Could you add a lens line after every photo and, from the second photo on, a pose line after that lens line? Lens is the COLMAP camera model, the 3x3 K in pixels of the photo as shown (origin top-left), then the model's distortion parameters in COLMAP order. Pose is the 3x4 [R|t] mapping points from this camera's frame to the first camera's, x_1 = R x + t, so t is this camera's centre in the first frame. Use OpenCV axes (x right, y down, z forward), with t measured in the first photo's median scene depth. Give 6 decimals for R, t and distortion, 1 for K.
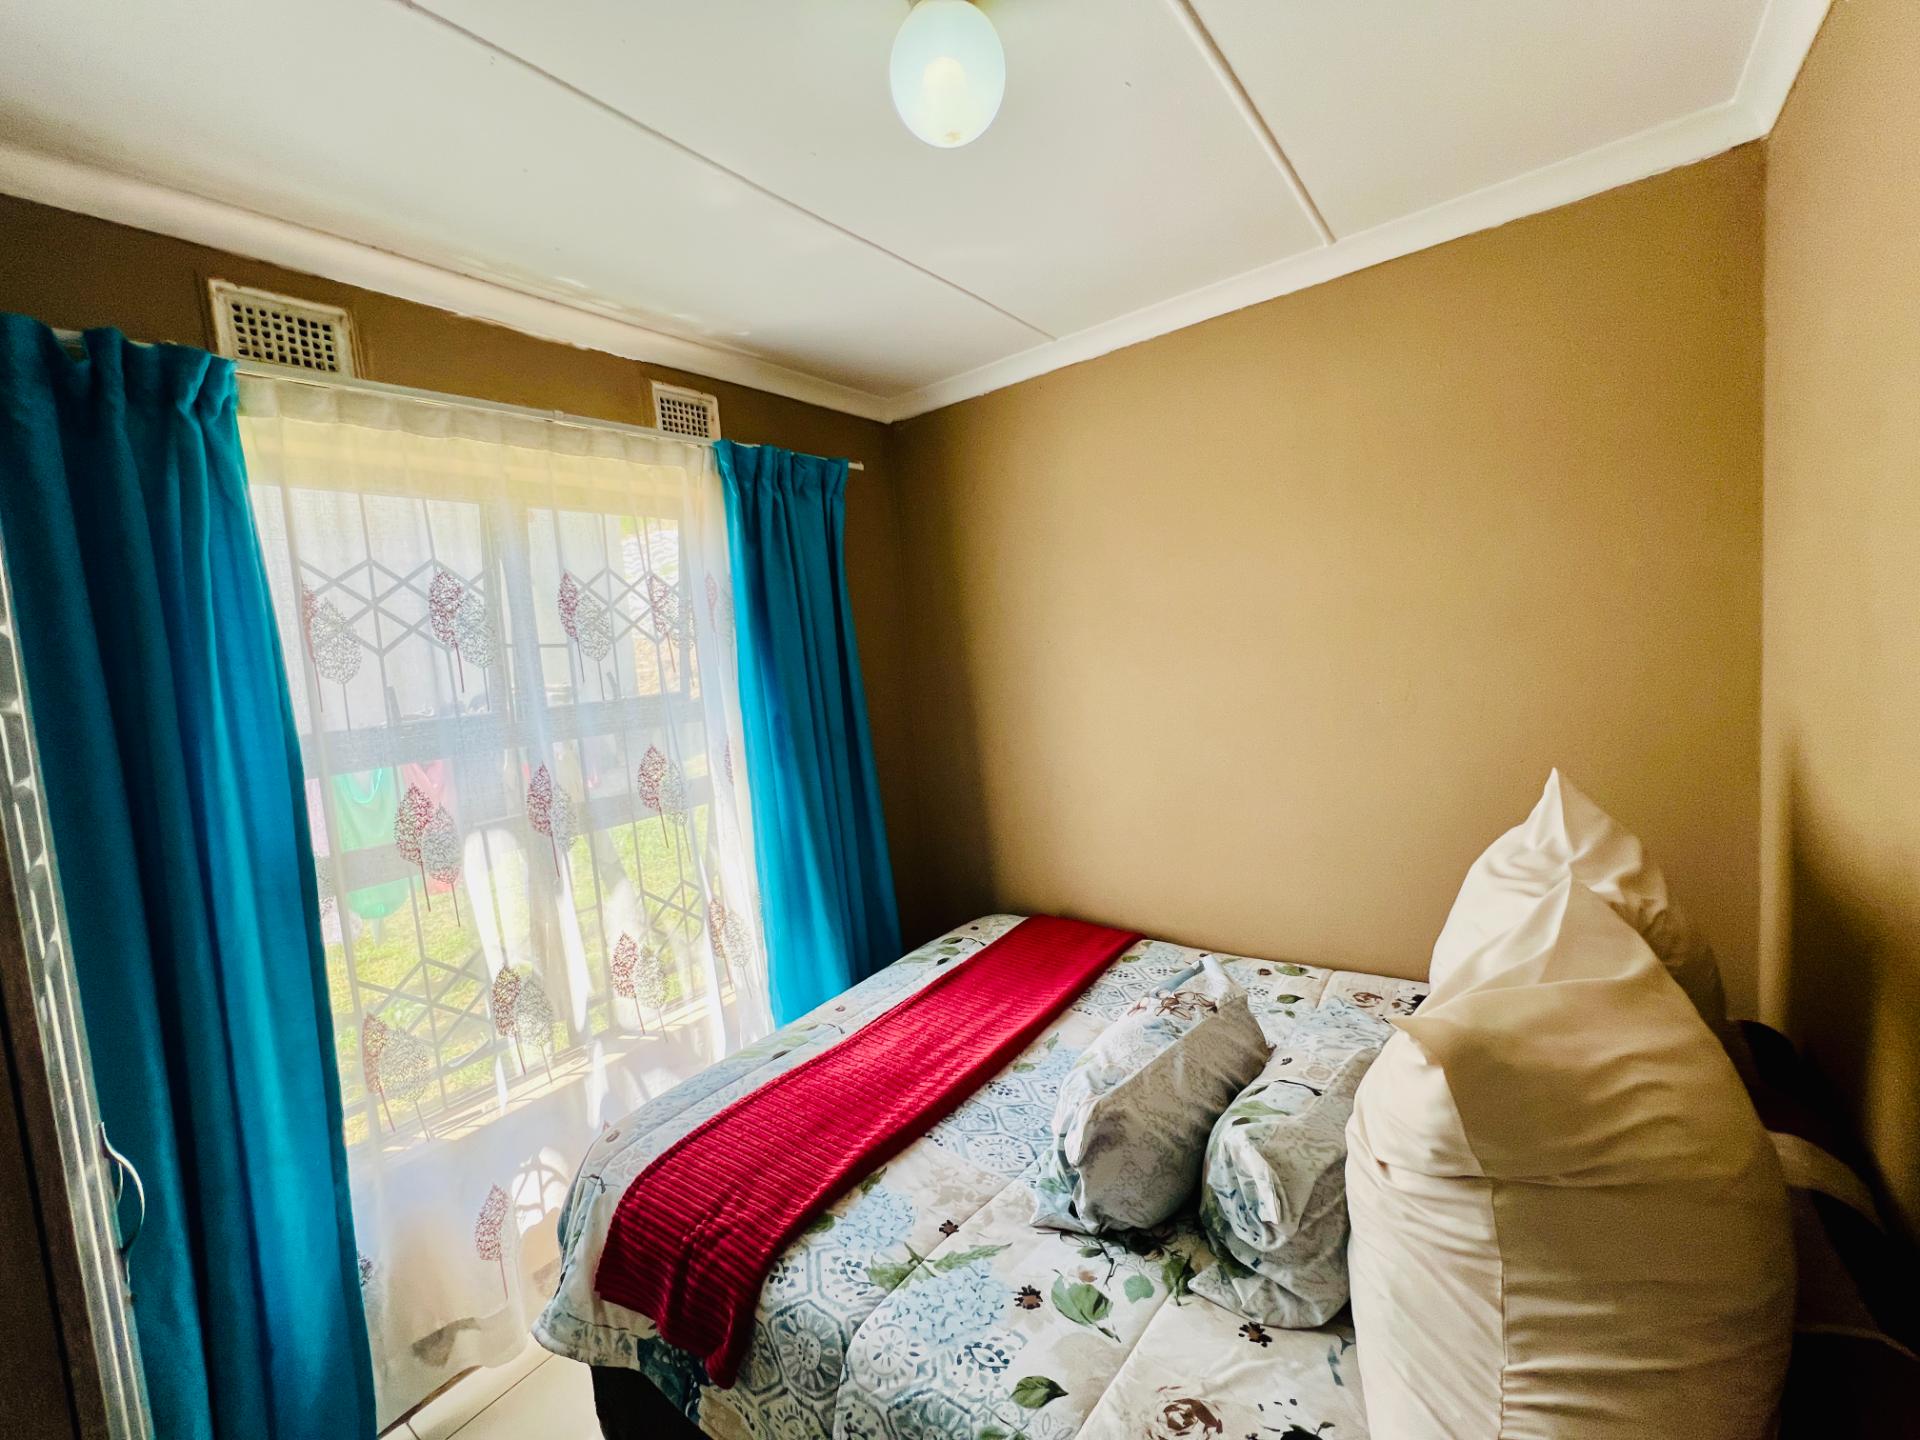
lens RADIAL K [[769.5, 0, 956.4], [0, 769.5, 716.3], [0, 0, 1]] dist [-0.002405, 0.001005]
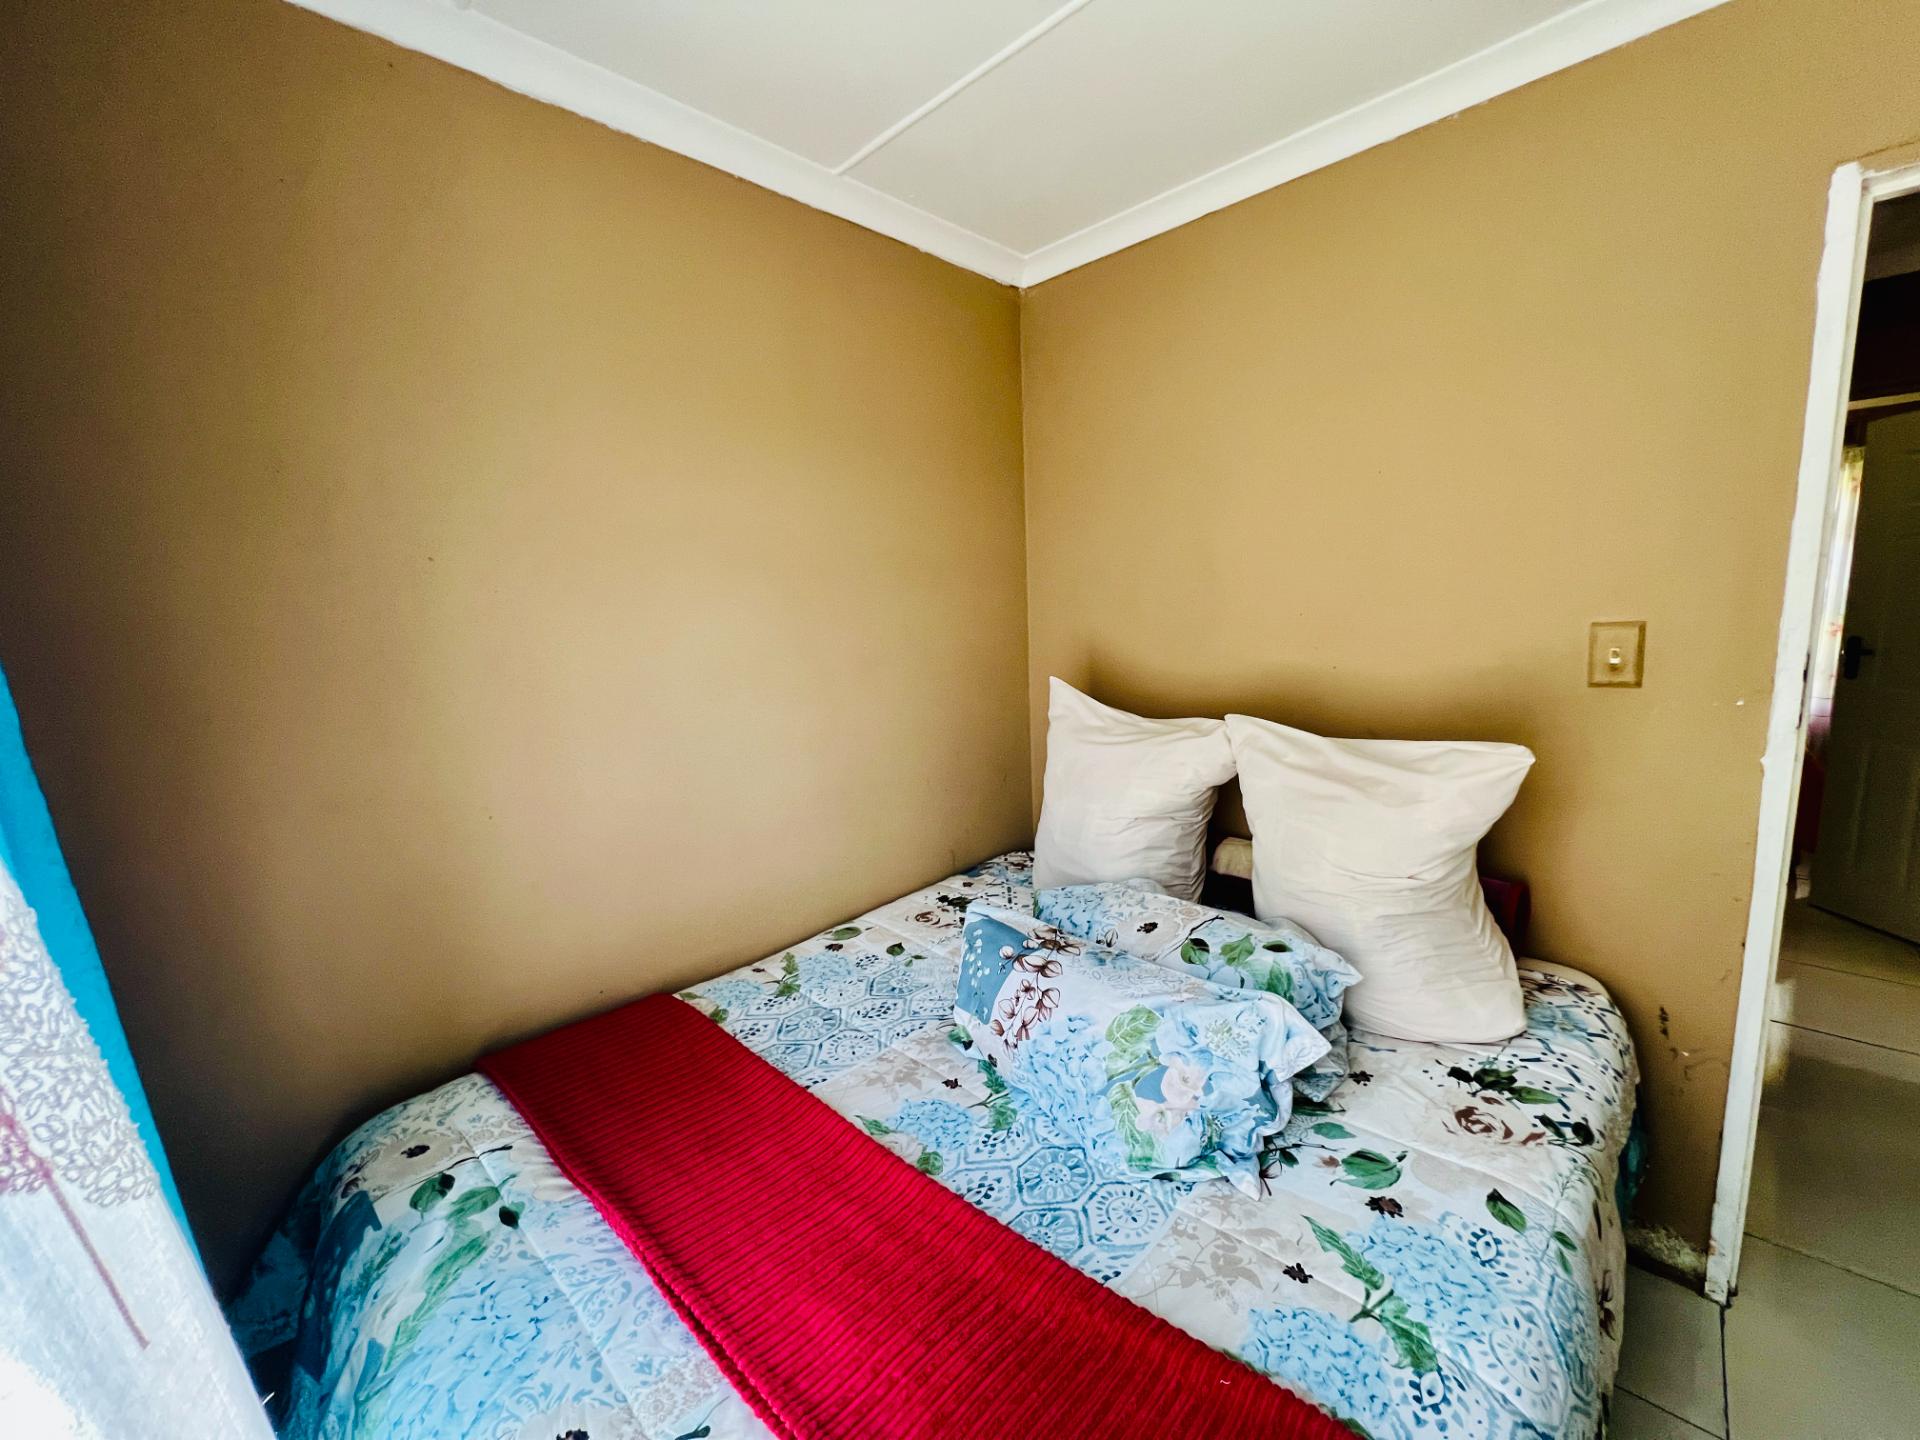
lens RADIAL K [[769.5, 0, 957.1], [0, 769.5, 714.0], [0, 0, 1]] dist [-0.002405, 0.001005]
pose [[0.128988, -0.067610, 0.989339, -0.786788], [0.113822, 0.992089, 0.052958, 0.051554], [-0.985092, 0.105778, 0.135663, 1.217616]]
